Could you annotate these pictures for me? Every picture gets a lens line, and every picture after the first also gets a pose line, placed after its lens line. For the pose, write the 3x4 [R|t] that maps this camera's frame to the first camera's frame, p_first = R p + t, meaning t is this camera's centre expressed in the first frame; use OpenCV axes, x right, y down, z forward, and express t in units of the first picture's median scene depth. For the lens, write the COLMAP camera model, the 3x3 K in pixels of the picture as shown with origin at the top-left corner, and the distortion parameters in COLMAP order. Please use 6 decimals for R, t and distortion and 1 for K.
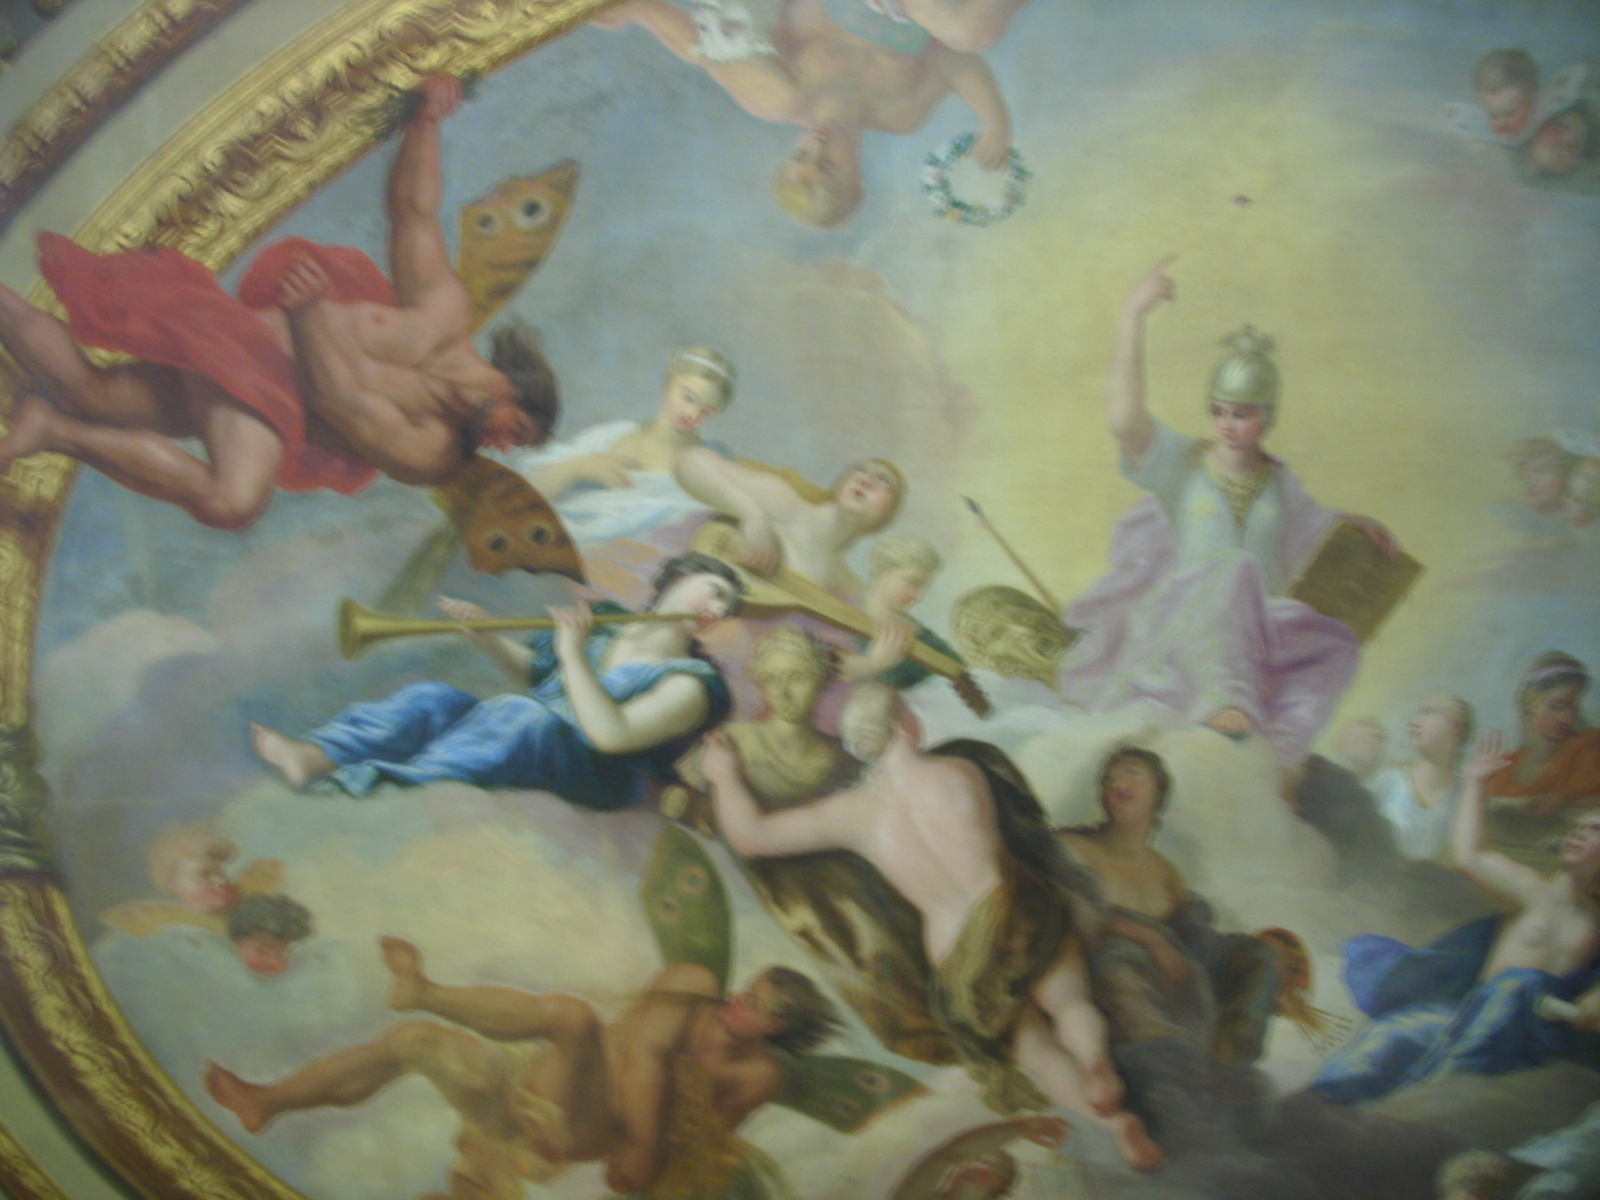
lens RADIAL K [[1447.6, 0, 798.8], [0, 1447.6, 600.5], [0, 0, 1]] dist [-0.095141, 0.020153]
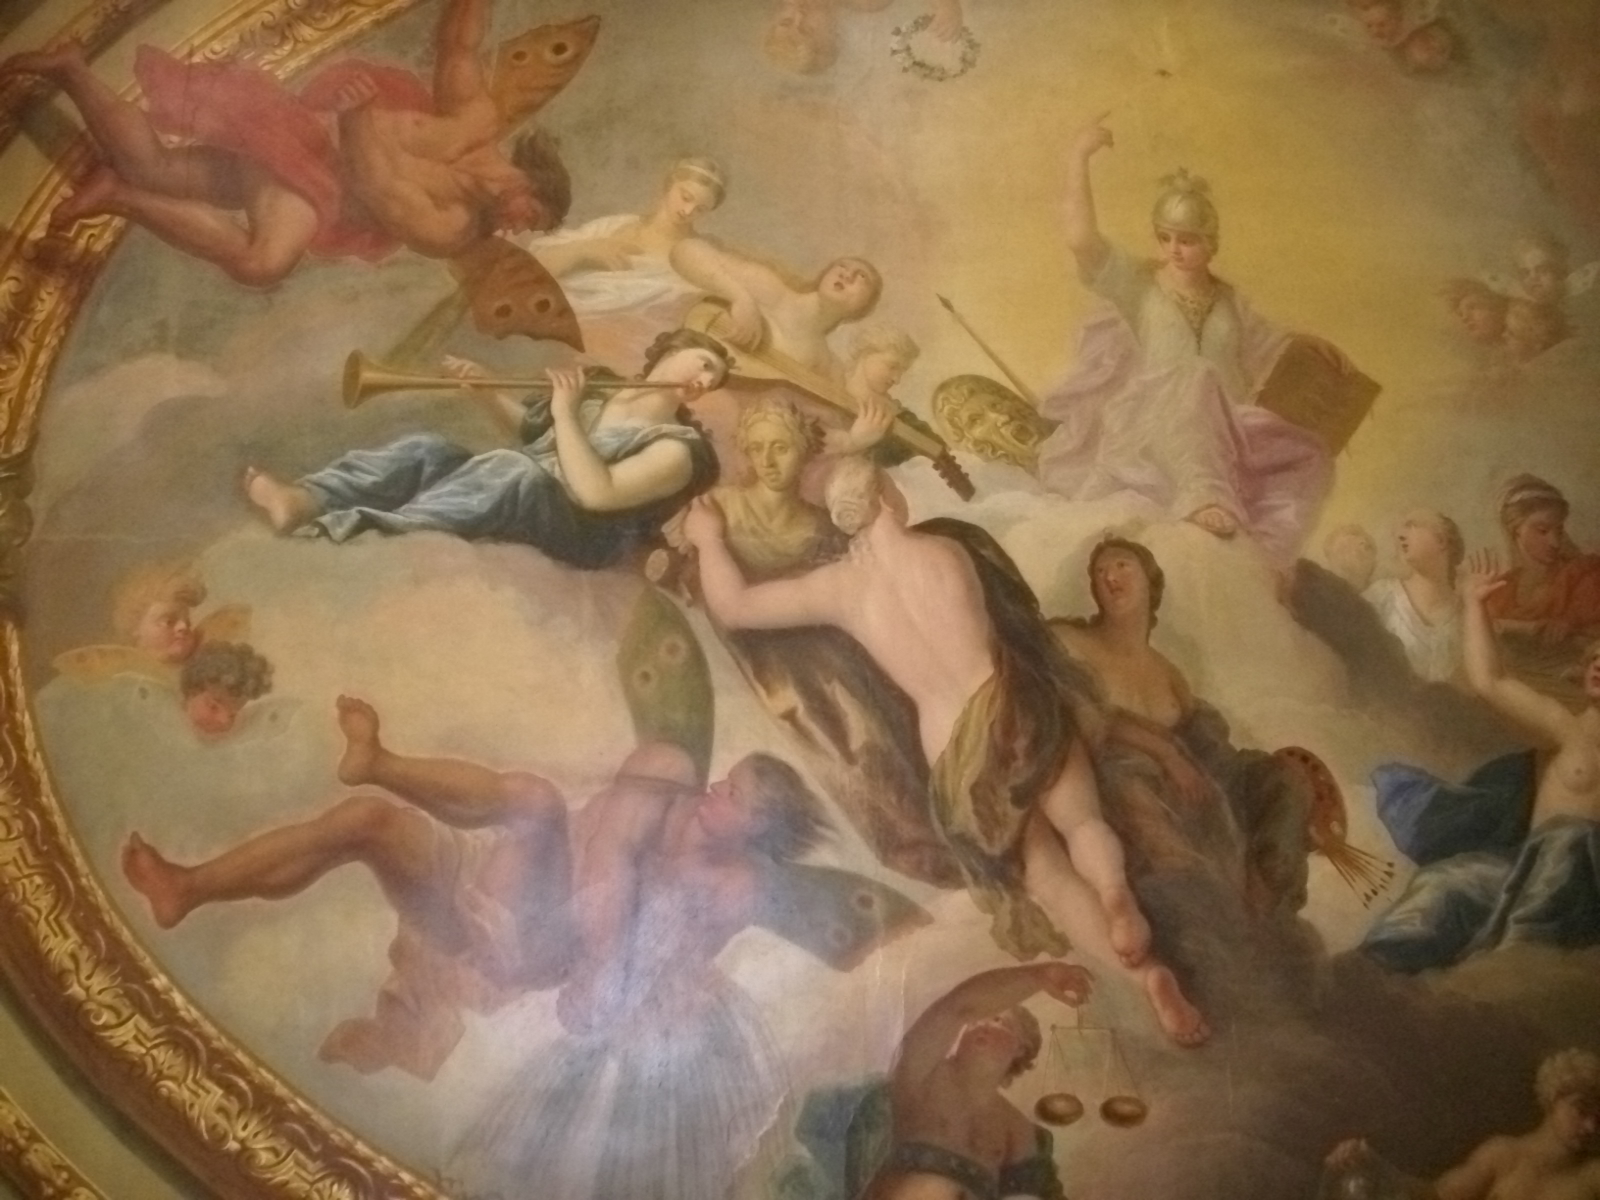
lens RADIAL K [[1447.6, 0, 800.4], [0, 1447.6, 600.9], [0, 0, 1]] dist [-0.095141, 0.020153]
pose [[0.999989, -0.002038, -0.004128, 0.015550], [0.000102, 0.906304, -0.422627, 0.584274], [0.004603, 0.422622, 0.906294, 0.117183]]
